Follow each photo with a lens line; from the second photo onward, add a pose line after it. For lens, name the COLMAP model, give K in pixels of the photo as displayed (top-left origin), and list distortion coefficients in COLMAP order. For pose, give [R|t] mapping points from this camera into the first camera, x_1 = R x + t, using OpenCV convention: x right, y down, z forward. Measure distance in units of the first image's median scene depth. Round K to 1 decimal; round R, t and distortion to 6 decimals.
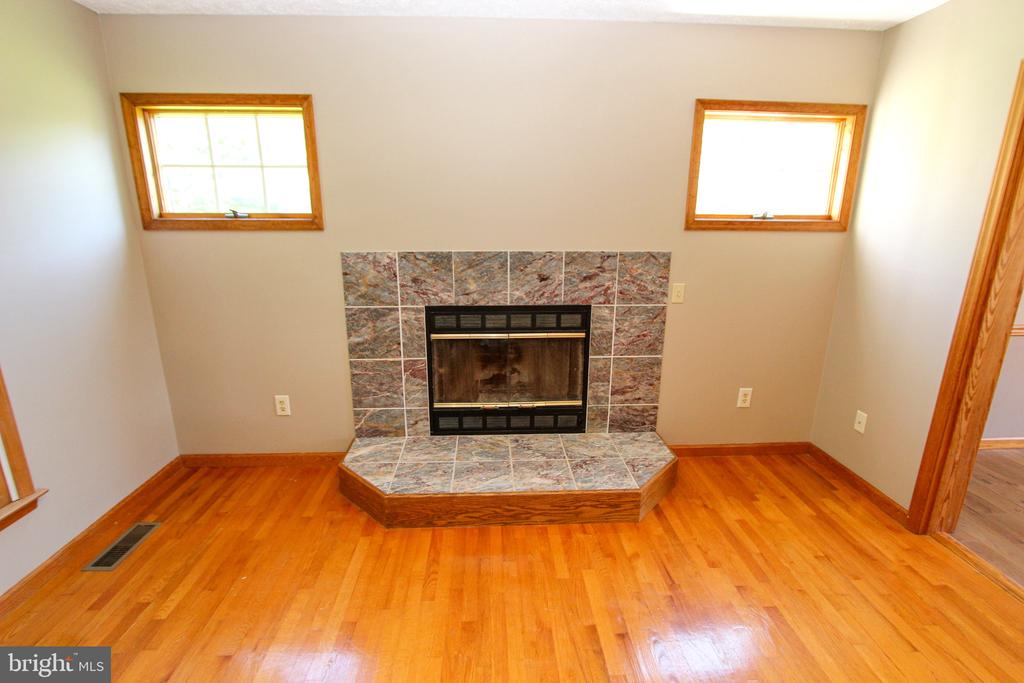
lens RADIAL K [[473.6, 0, 511.2], [0, 473.6, 340.6], [0, 0, 1]] dist [-0.023300, 0.004072]
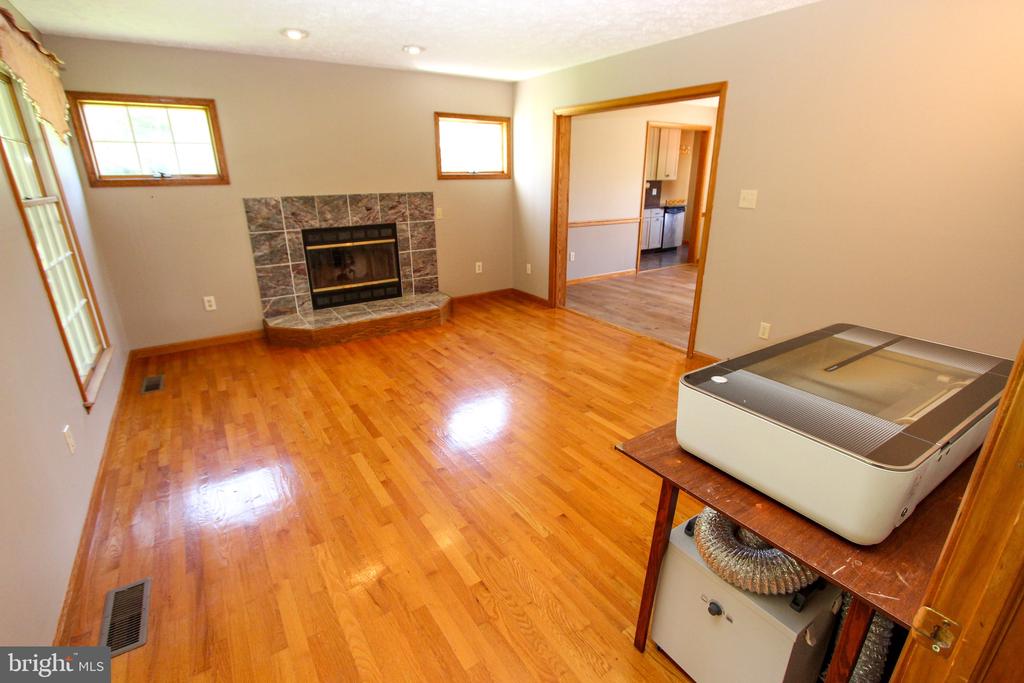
lens RADIAL K [[473.6, 0, 509.2], [0, 473.6, 342.6], [0, 0, 1]] dist [-0.023300, 0.004072]
pose [[0.858027, -0.182422, 0.480117, -0.426775], [0.140341, 0.982496, 0.122496, 0.222543], [-0.494059, -0.037724, 0.868610, -0.841199]]
